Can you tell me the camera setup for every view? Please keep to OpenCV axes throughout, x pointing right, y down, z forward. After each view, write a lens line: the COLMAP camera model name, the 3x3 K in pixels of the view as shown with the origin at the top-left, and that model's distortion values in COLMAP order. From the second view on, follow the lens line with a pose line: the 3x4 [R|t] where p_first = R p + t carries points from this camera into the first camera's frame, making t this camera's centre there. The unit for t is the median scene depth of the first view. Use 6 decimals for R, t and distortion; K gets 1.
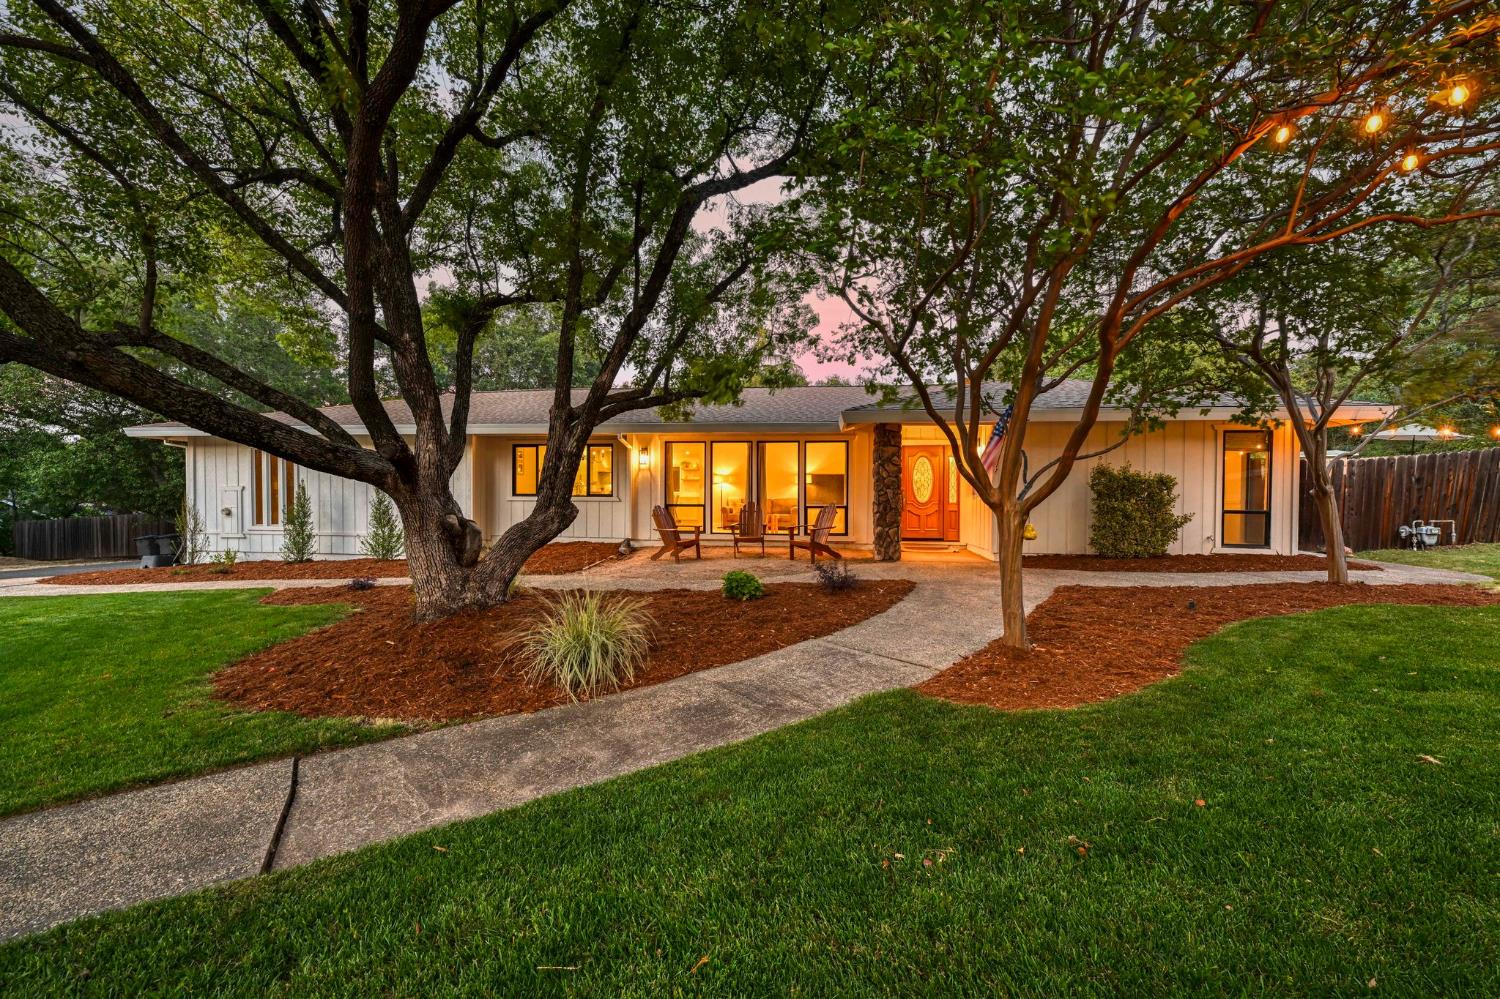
lens RADIAL K [[586.0, 0, 746.3], [0, 586.0, 502.6], [0, 0, 1]] dist [-0.000174, -0.000083]
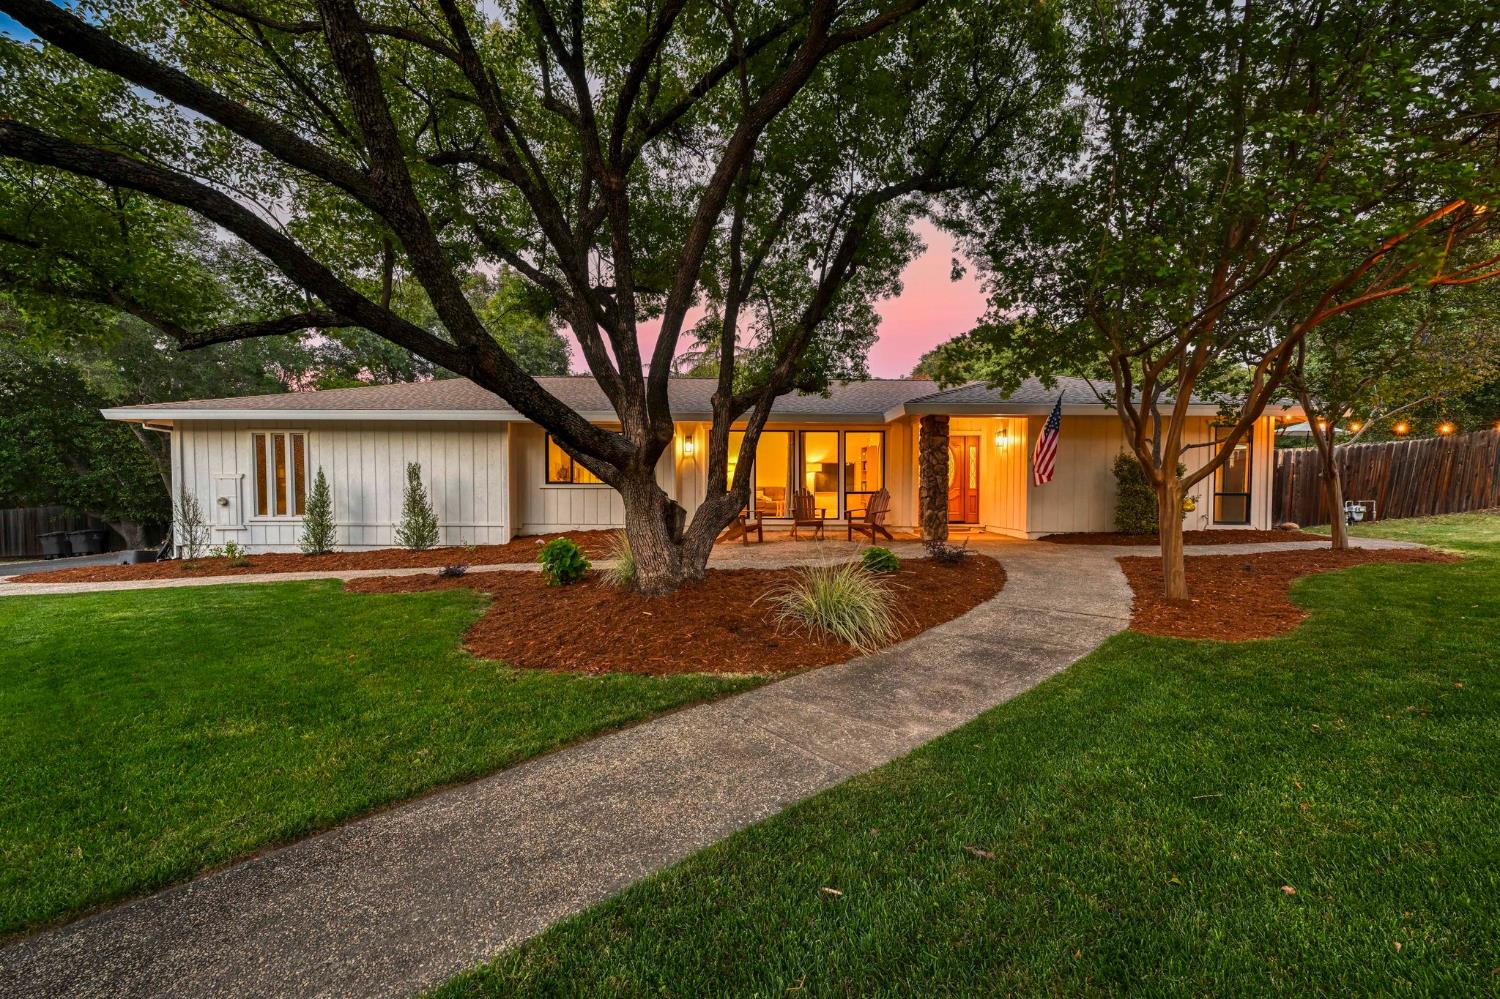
lens RADIAL K [[586.0, 0, 748.1], [0, 586.0, 496.4], [0, 0, 1]] dist [-0.000174, -0.000083]
pose [[0.991119, -0.005547, 0.132866, -0.253877], [0.004950, 0.999976, 0.004829, 0.009334], [-0.132889, -0.004128, 0.991122, -0.039186]]
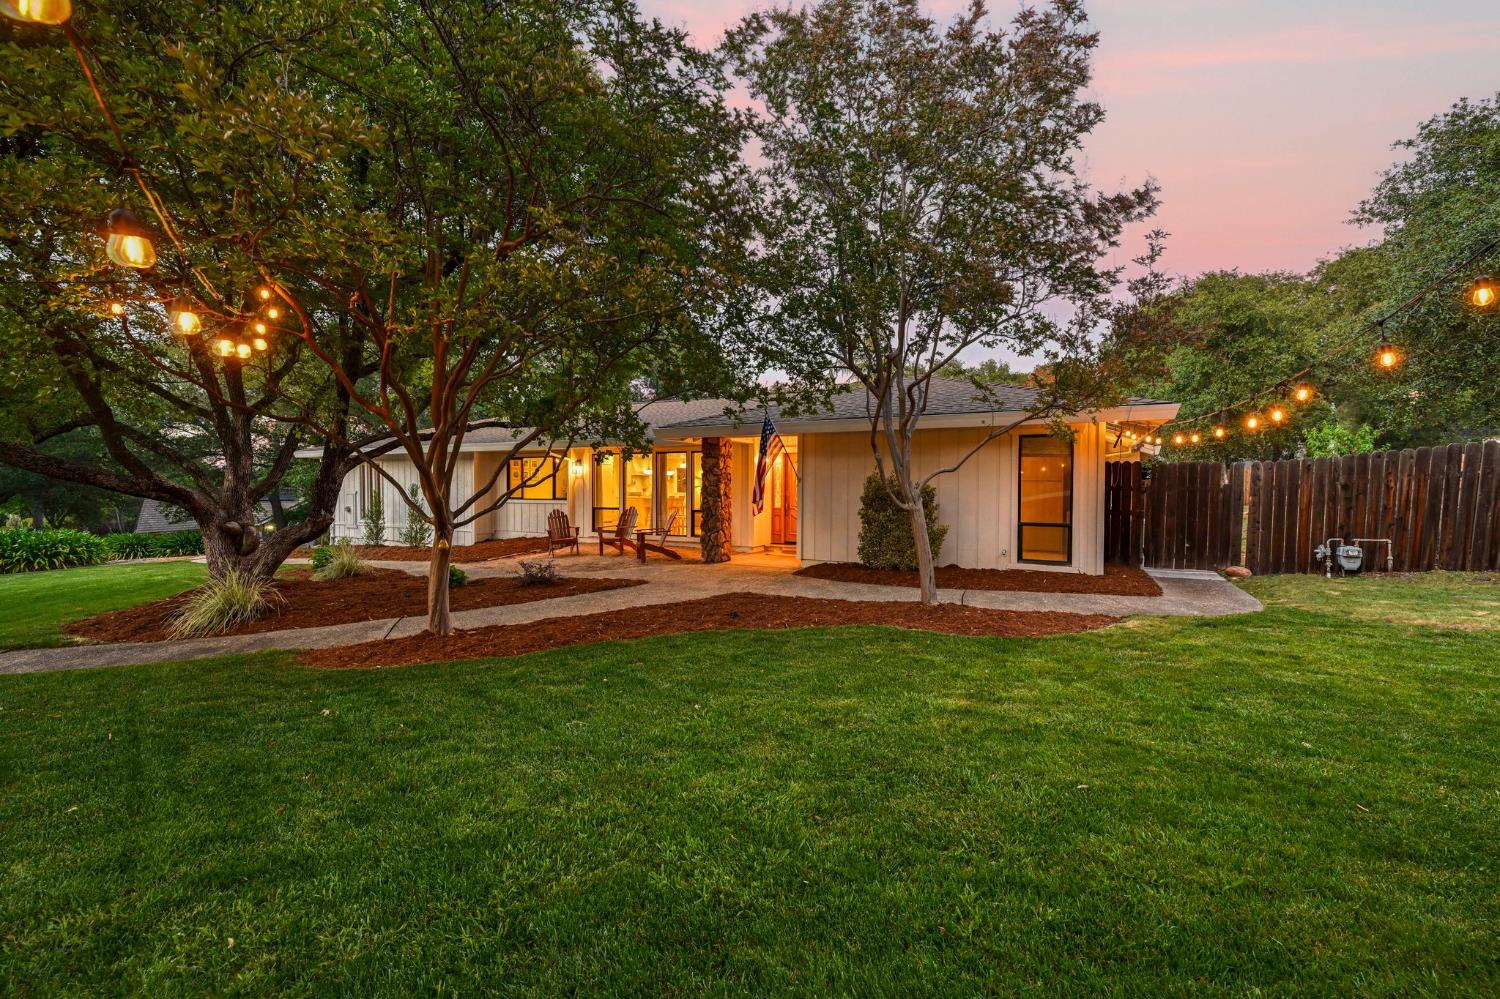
lens RADIAL K [[586.0, 0, 750.5], [0, 586.0, 500.4], [0, 0, 1]] dist [-0.000174, -0.000083]
pose [[0.941490, 0.004432, -0.337012, 0.681555], [-0.001518, 0.999959, 0.008912, -0.026890], [0.337037, -0.007879, 0.941458, -0.006597]]
